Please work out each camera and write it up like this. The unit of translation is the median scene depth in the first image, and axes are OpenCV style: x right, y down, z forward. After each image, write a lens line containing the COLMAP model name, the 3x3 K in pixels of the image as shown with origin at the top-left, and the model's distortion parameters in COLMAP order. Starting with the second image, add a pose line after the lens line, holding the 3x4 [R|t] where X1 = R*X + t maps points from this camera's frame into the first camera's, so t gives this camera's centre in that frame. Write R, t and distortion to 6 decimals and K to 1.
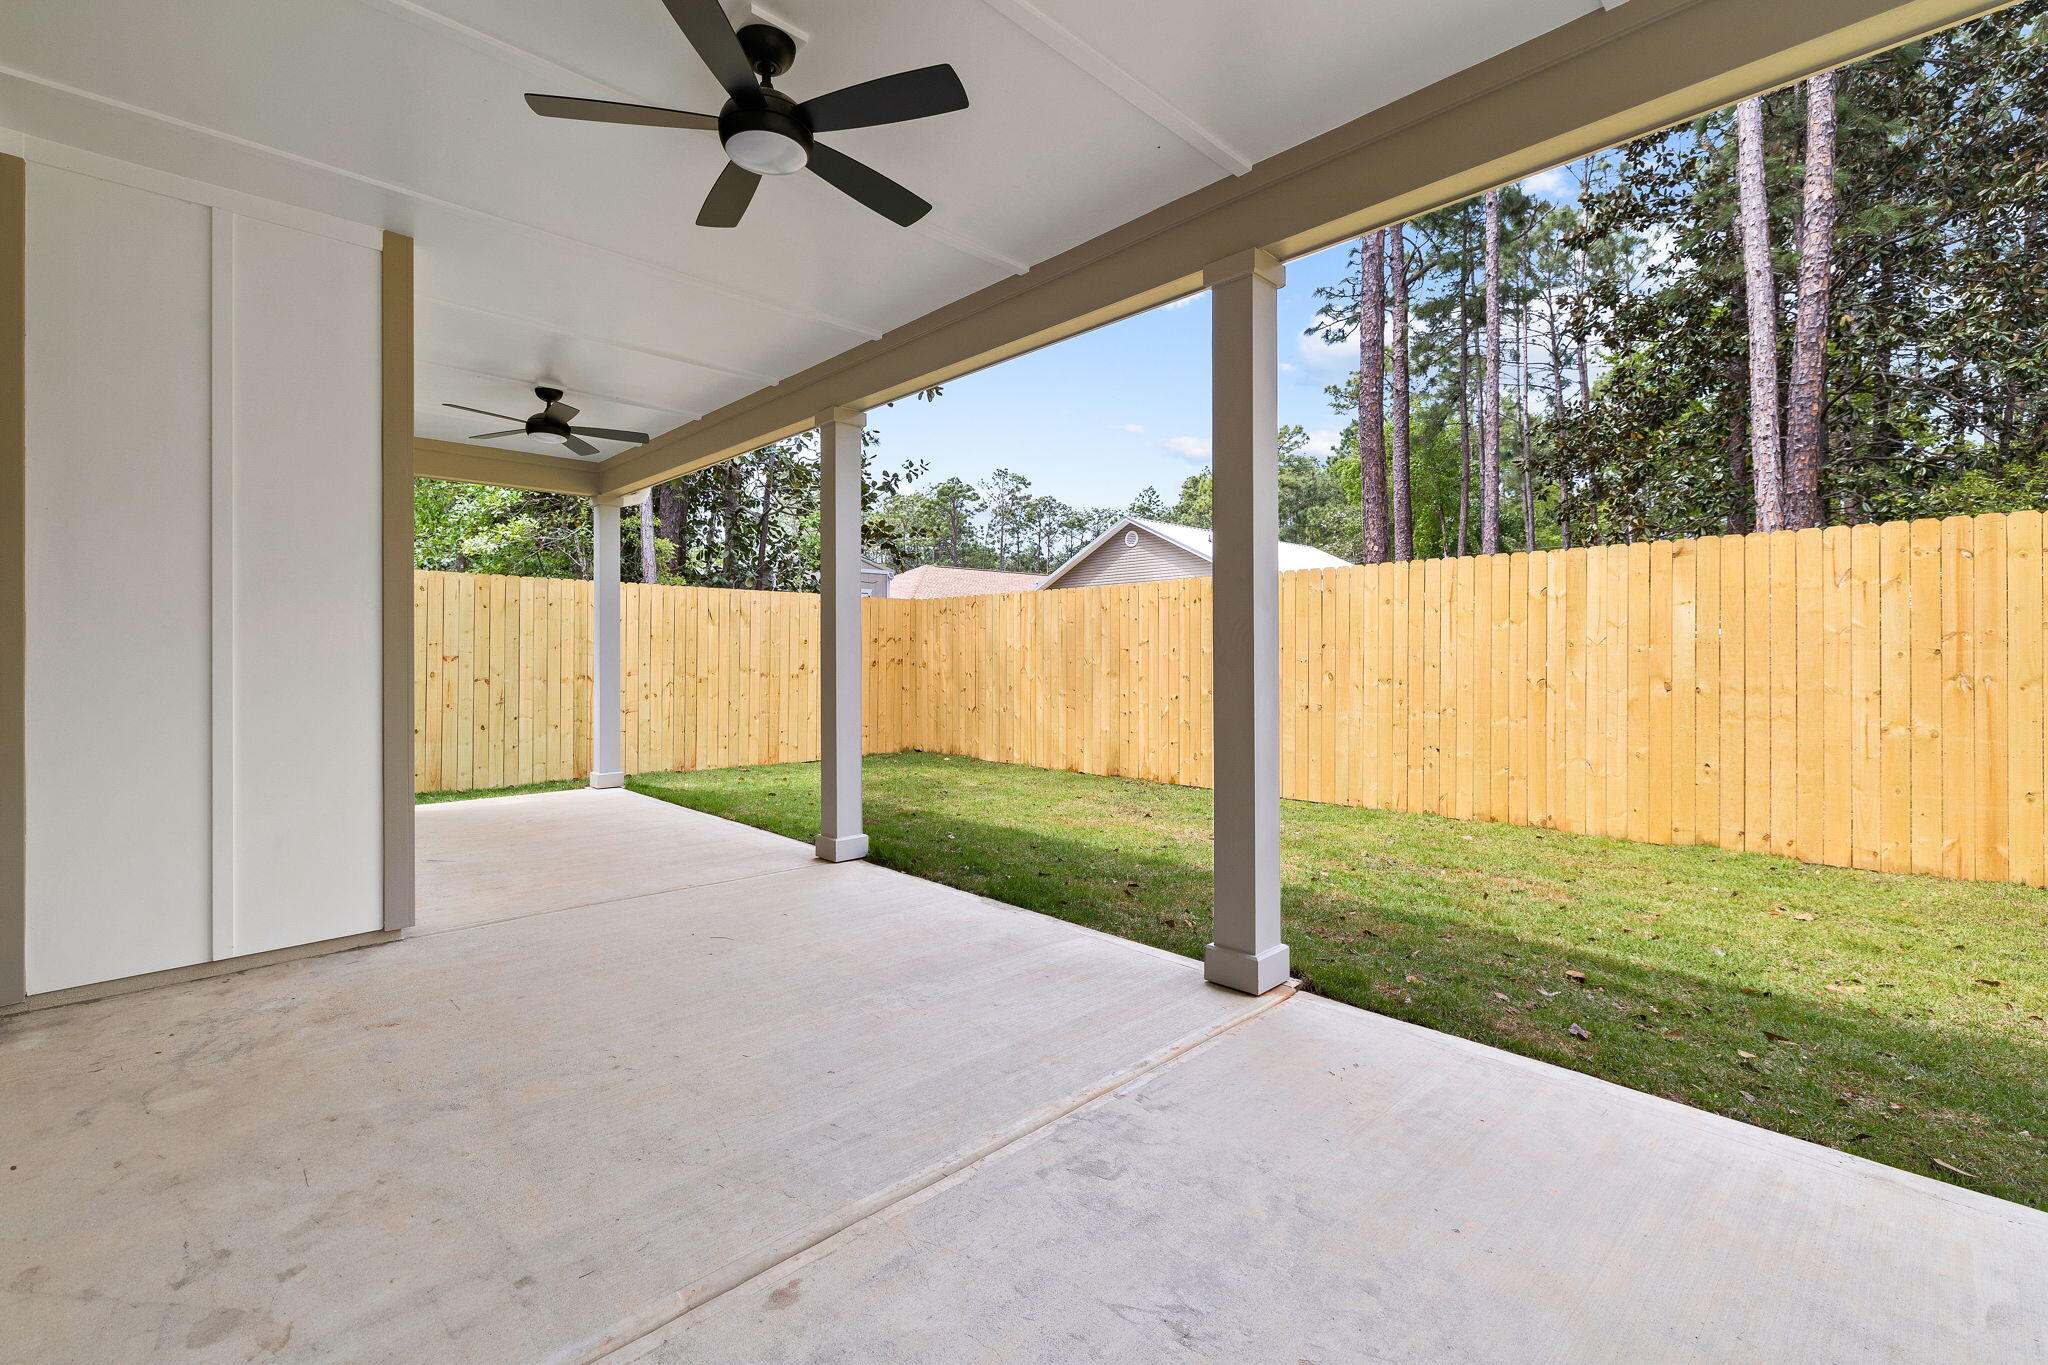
lens RADIAL K [[870.4, 0, 1004.1], [0, 870.4, 647.9], [0, 0, 1]] dist [0.000558, 0.000134]
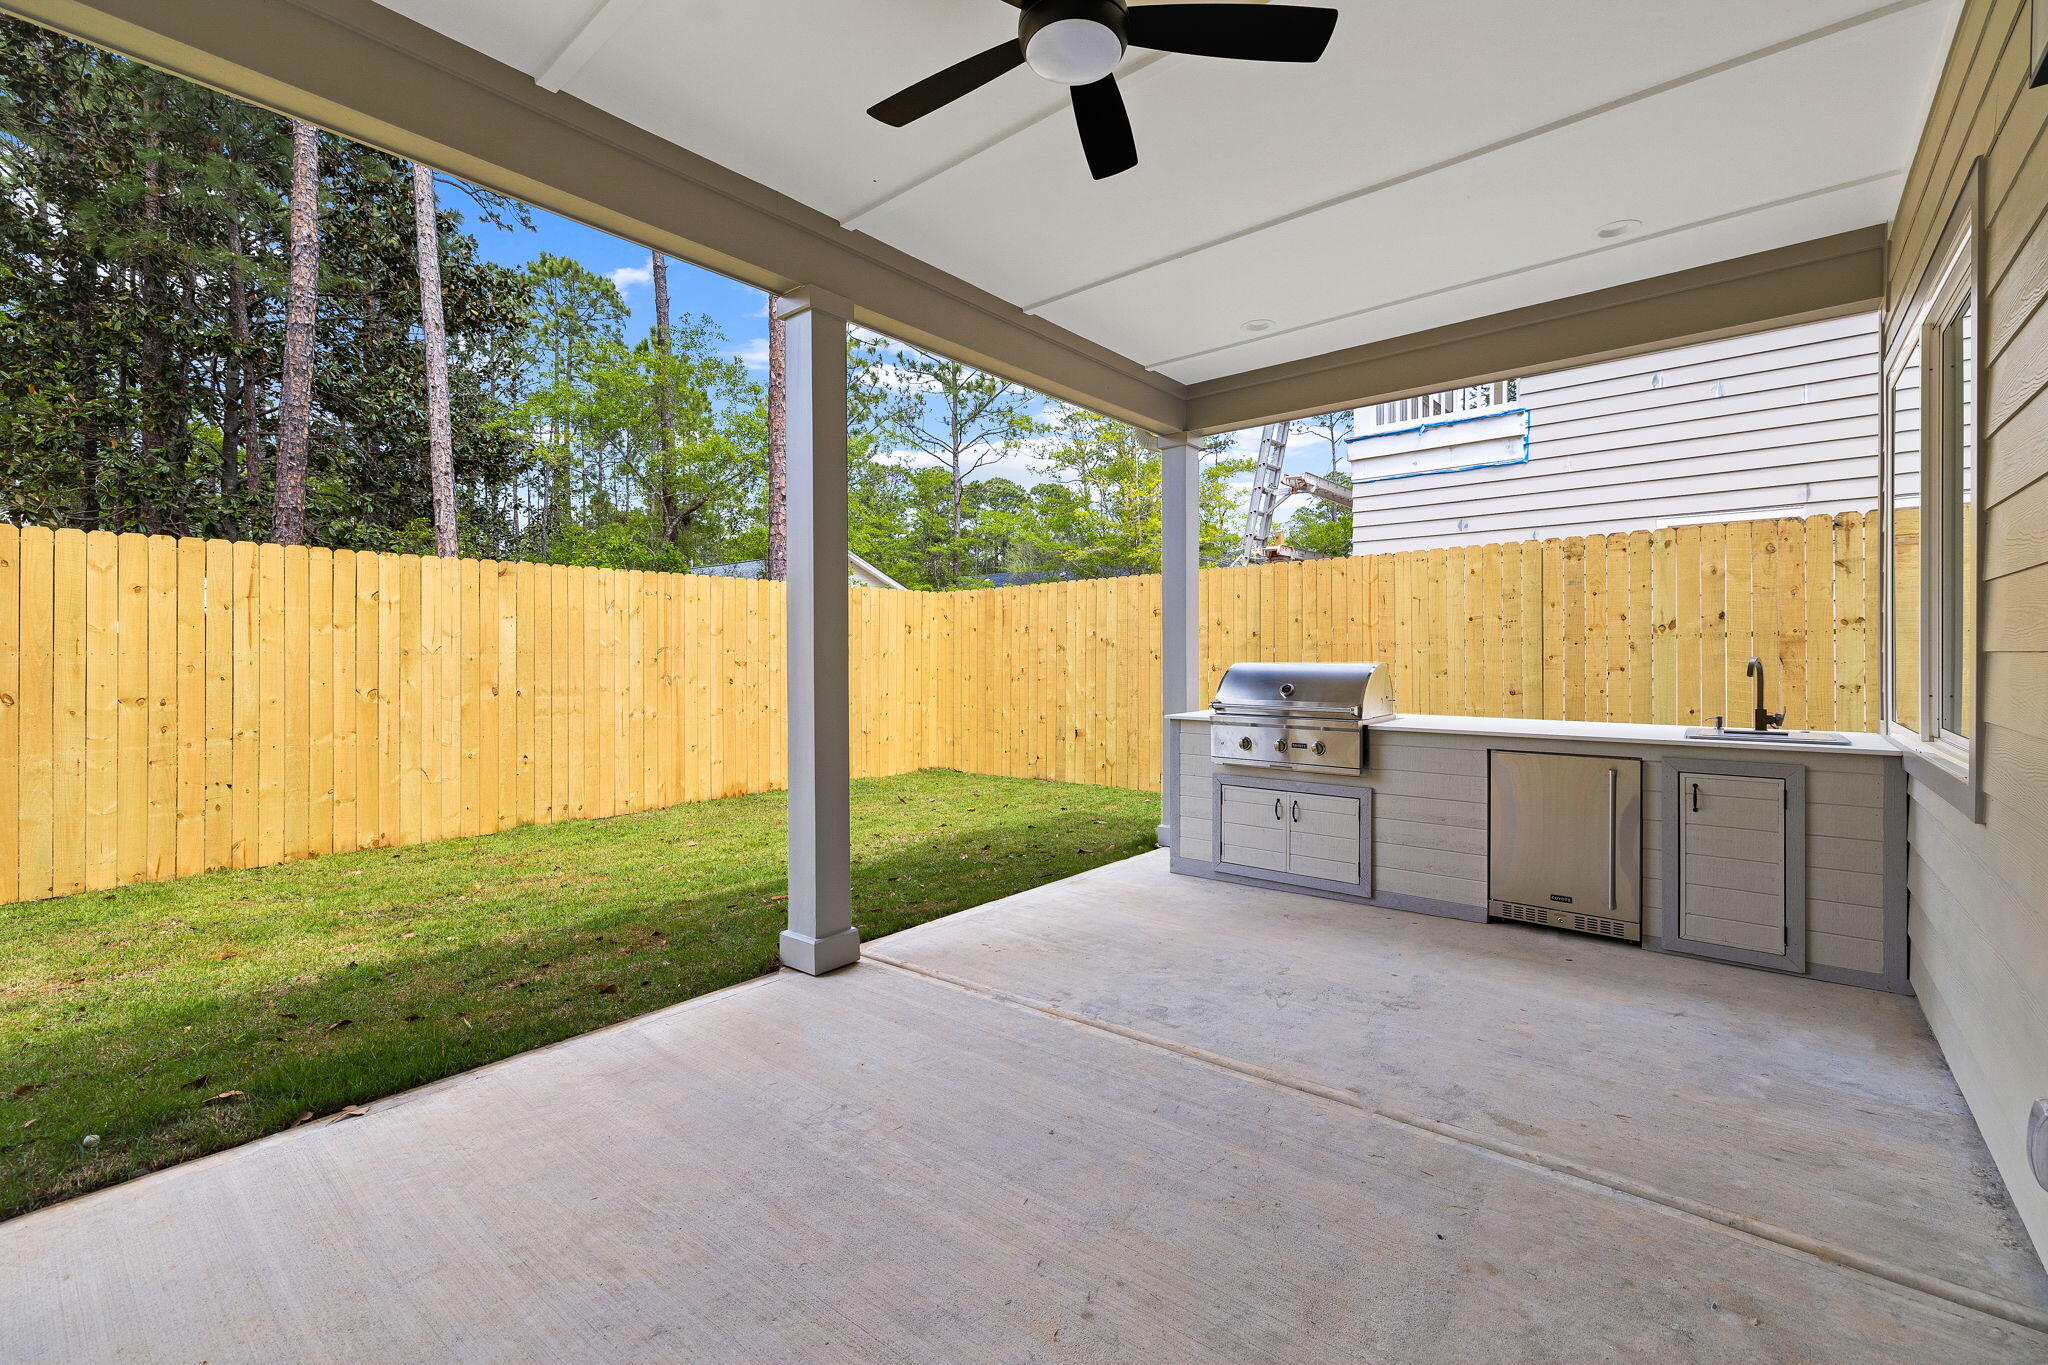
lens RADIAL K [[870.4, 0, 1032.4], [0, 870.4, 662.4], [0, 0, 1]] dist [0.000558, 0.000134]
pose [[-0.116691, -0.001682, 0.993167, -0.407280], [-0.003745, 0.999992, 0.001253, 0.003198], [-0.993161, -0.003573, -0.116696, 0.426297]]
